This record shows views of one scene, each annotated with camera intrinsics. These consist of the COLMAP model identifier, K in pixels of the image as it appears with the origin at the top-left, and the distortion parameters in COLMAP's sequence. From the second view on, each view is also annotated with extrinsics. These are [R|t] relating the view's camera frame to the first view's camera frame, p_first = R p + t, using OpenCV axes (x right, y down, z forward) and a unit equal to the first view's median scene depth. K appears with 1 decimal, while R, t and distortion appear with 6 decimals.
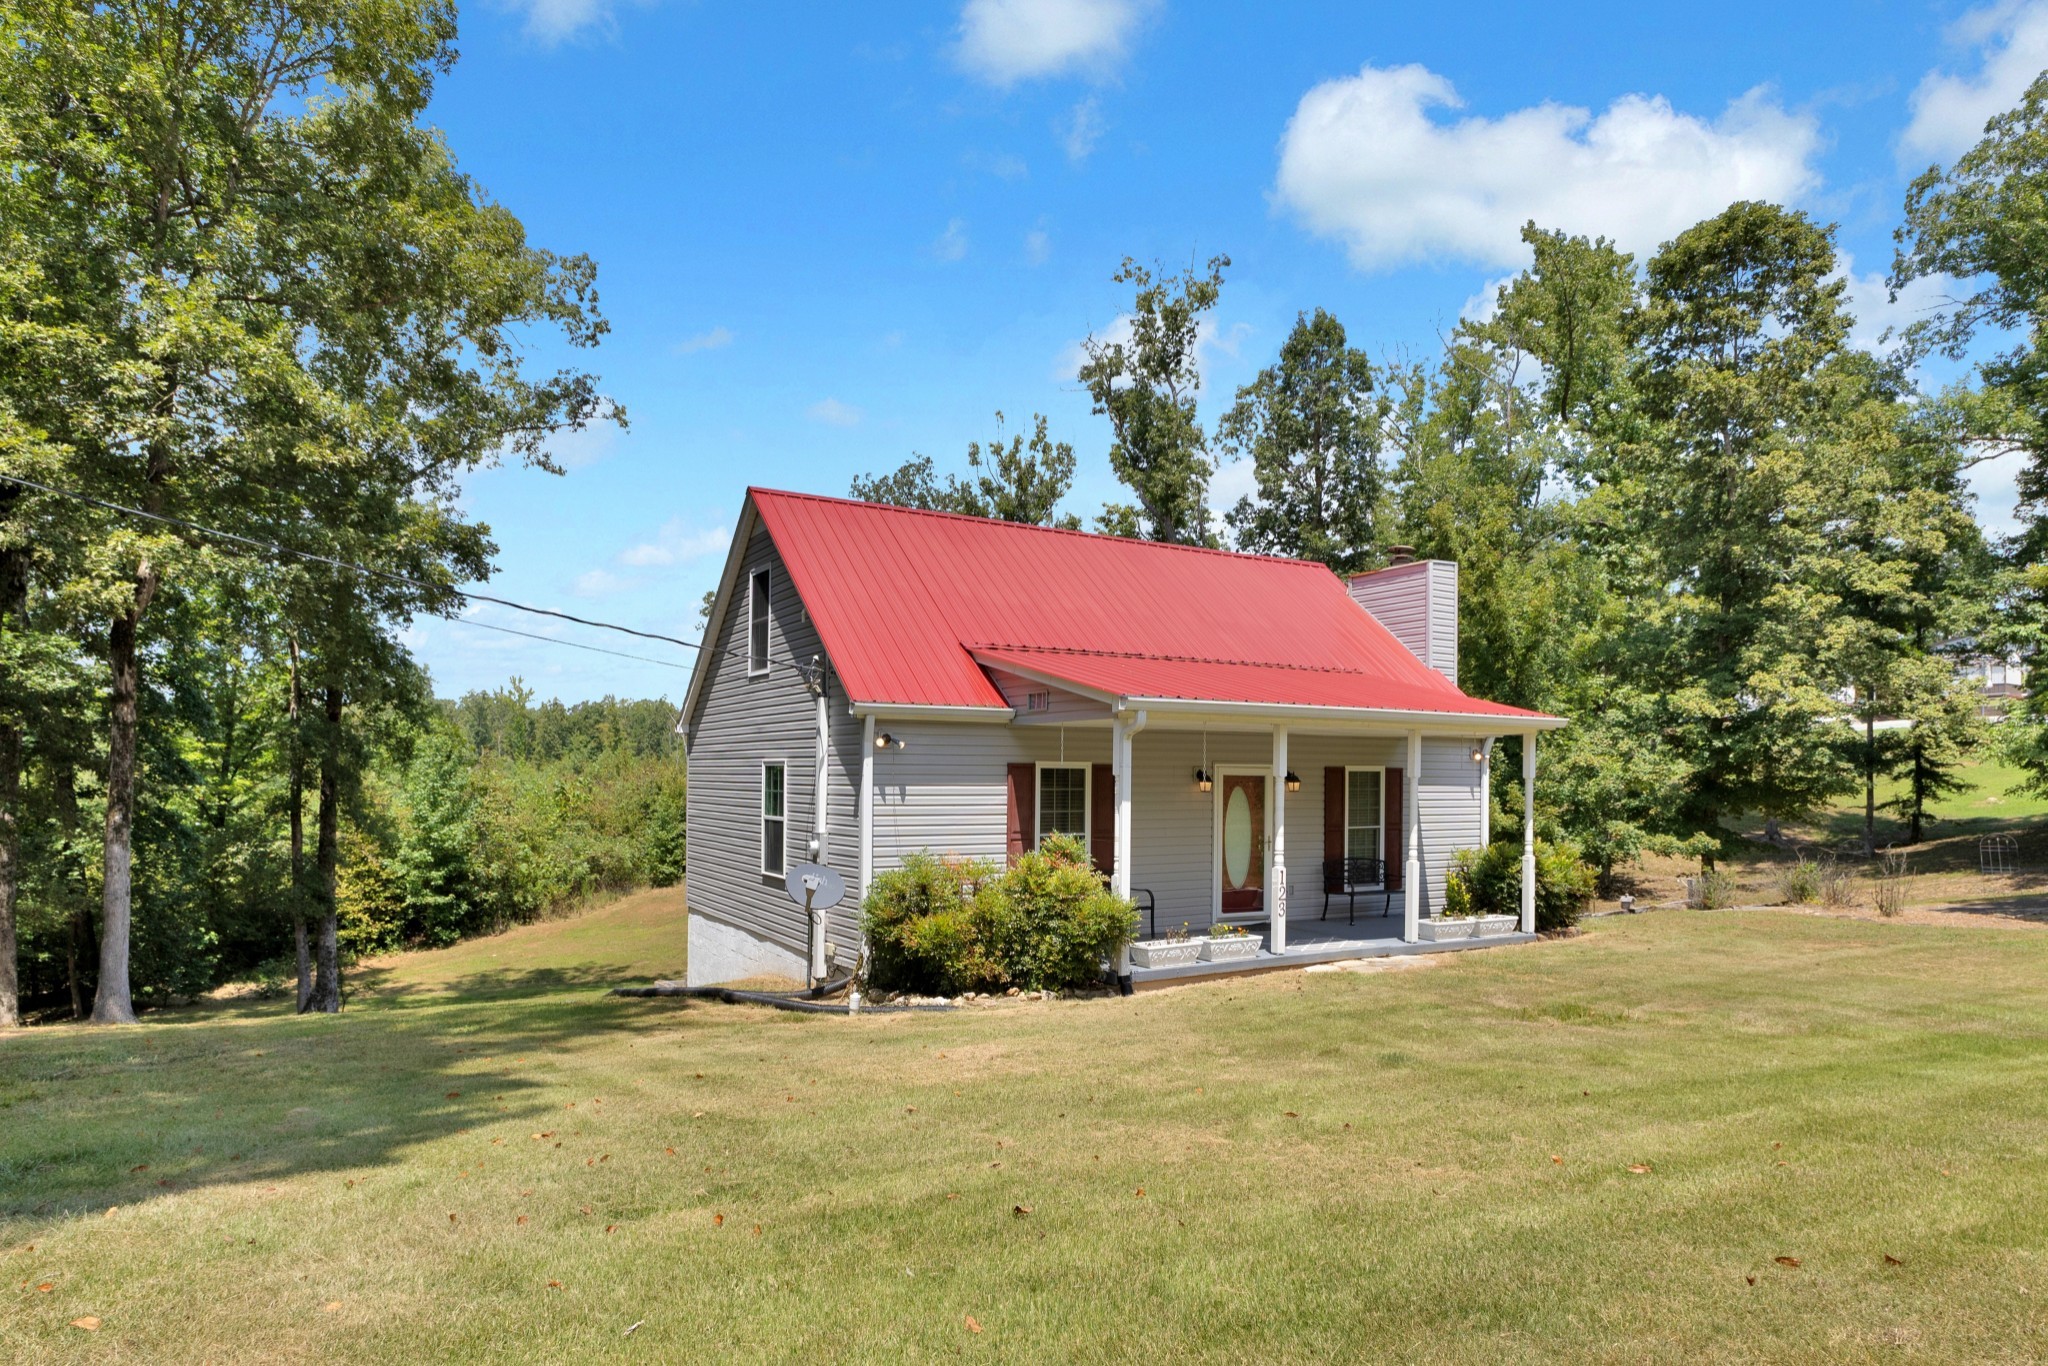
lens RADIAL K [[1160.6, 0, 1045.2], [0, 1160.6, 730.4], [0, 0, 1]] dist [0.004640, 0.012151]
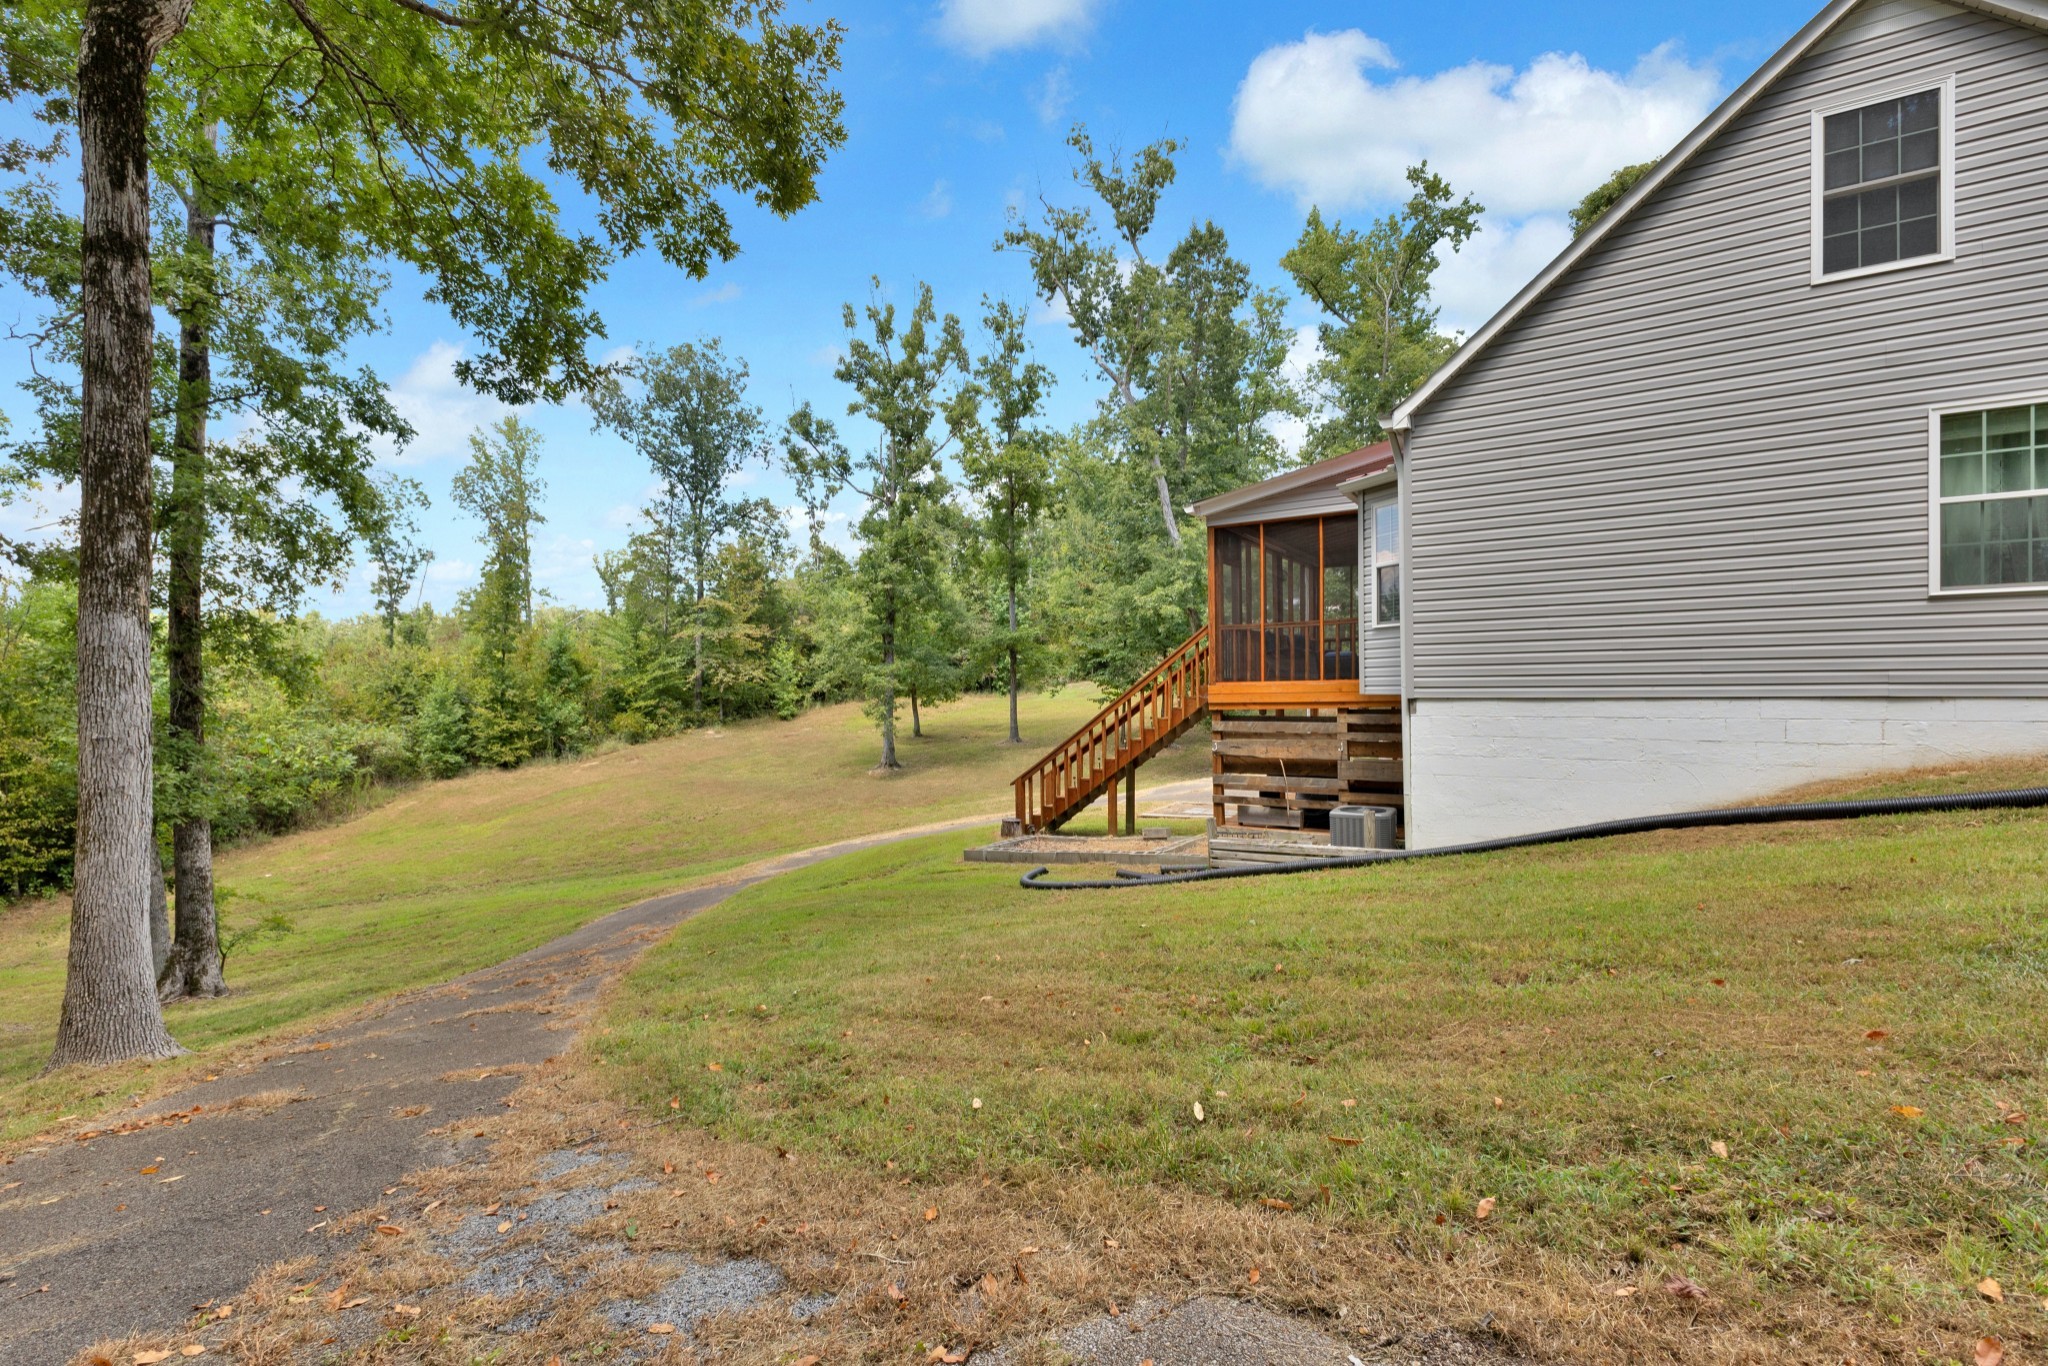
lens RADIAL K [[903.5, 0, 1012.8], [0, 903.5, 670.6], [0, 0, 1]] dist [0.006268, -0.000964]
pose [[0.896485, -0.015255, 0.442812, -0.350167], [0.005276, 0.999704, 0.023758, 0.057316], [-0.443043, -0.018962, 0.896300, 0.303948]]
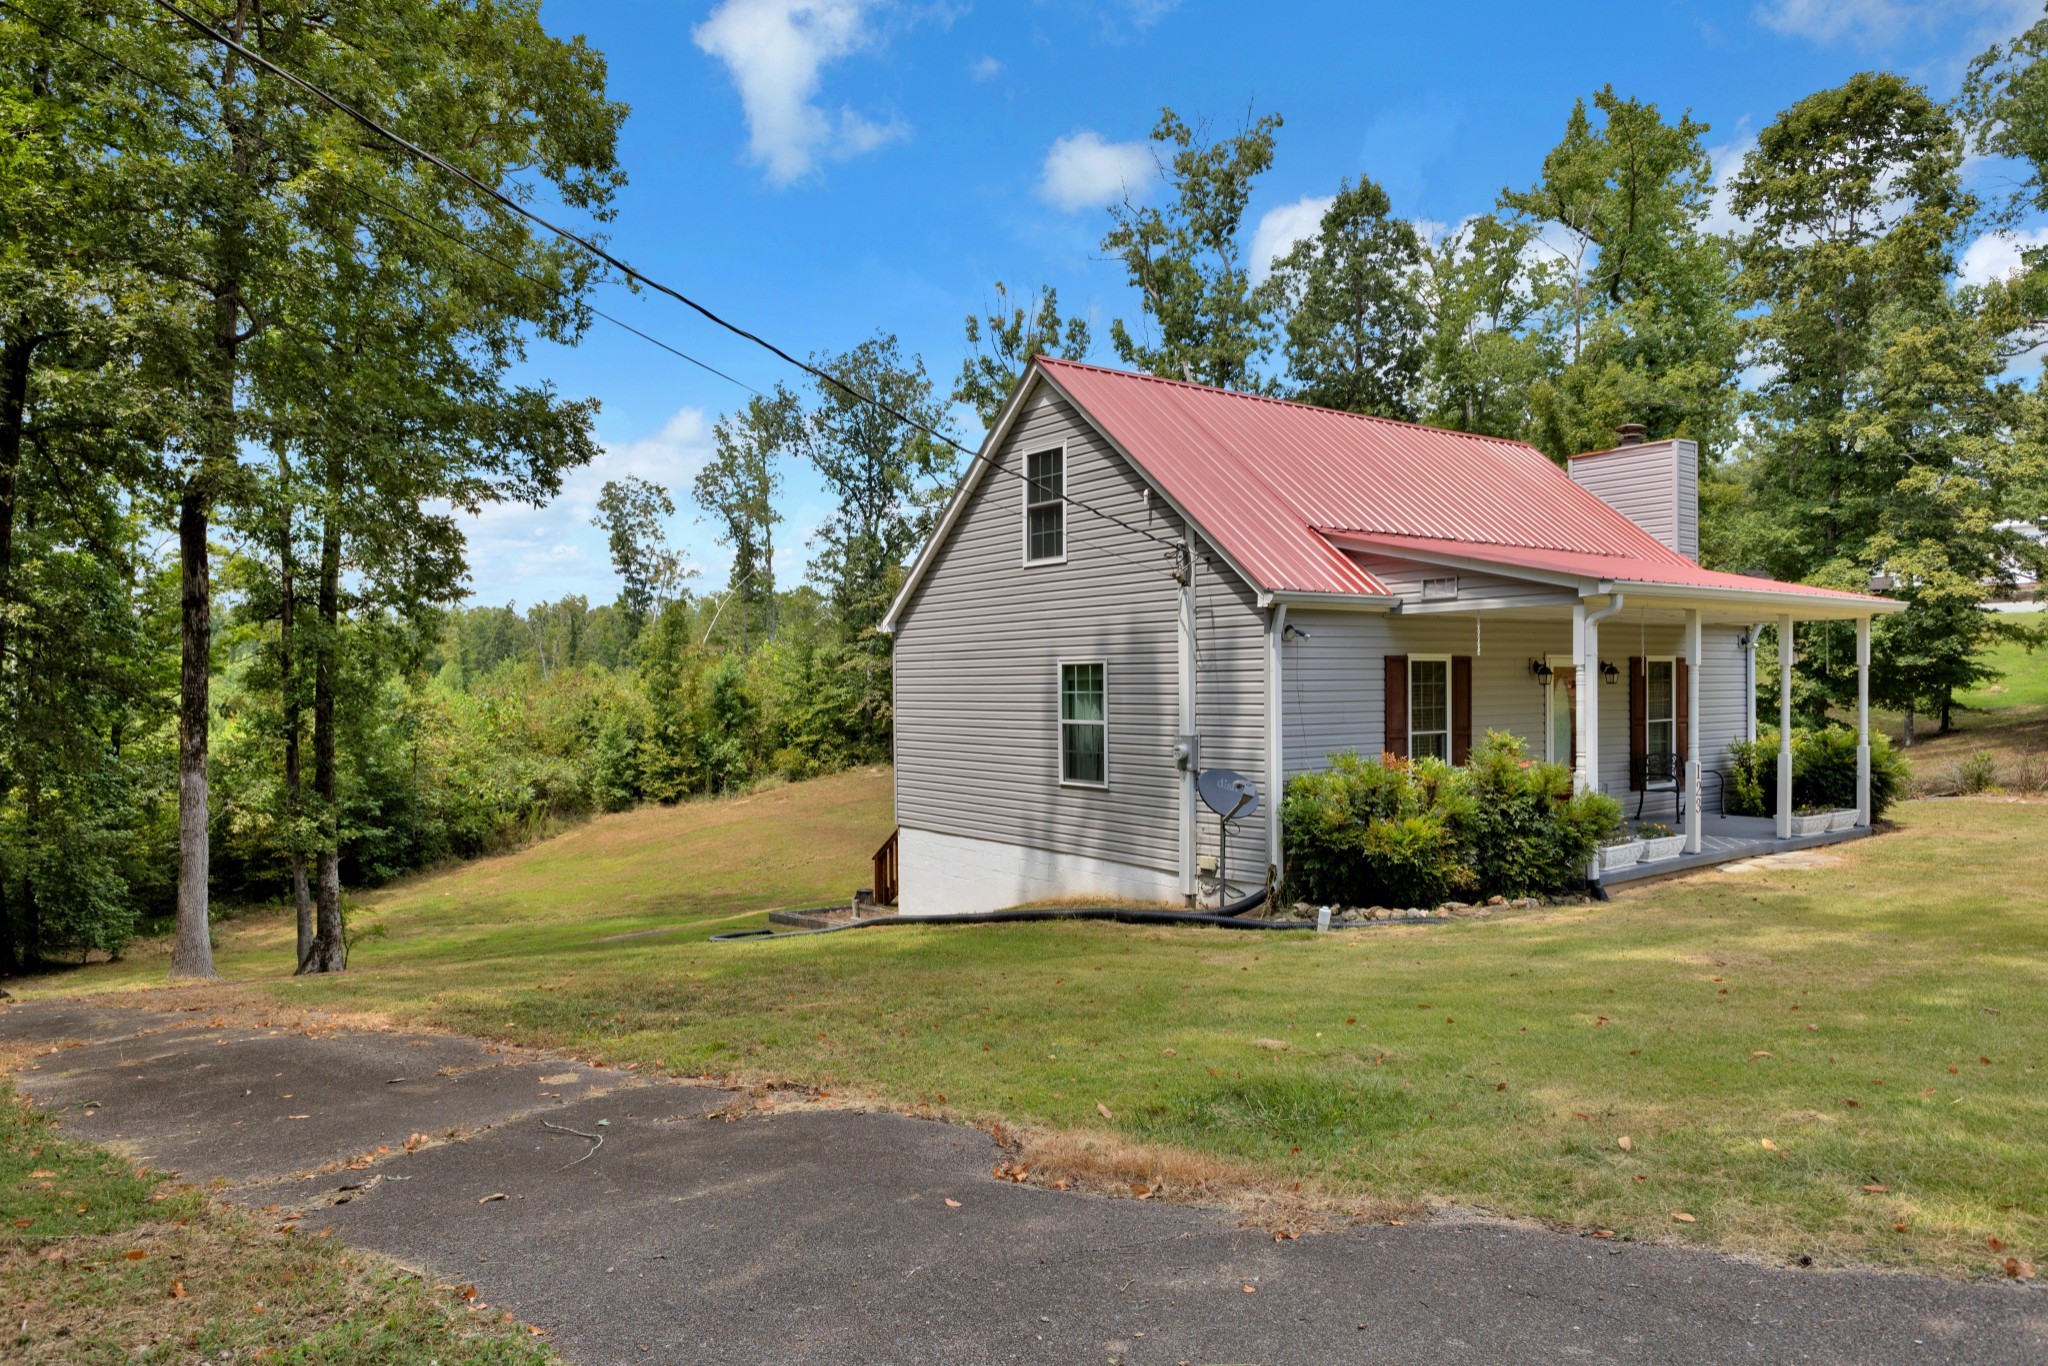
lens RADIAL K [[1257.7, 0, 1013.0], [0, 1257.7, 655.8], [0, 0, 1]] dist [0.006728, 0.000491]
pose [[0.995811, -0.015683, 0.090086, -0.152464], [0.014207, 0.999755, 0.016996, 0.002575], [-0.090330, -0.015645, 0.995789, 0.011851]]
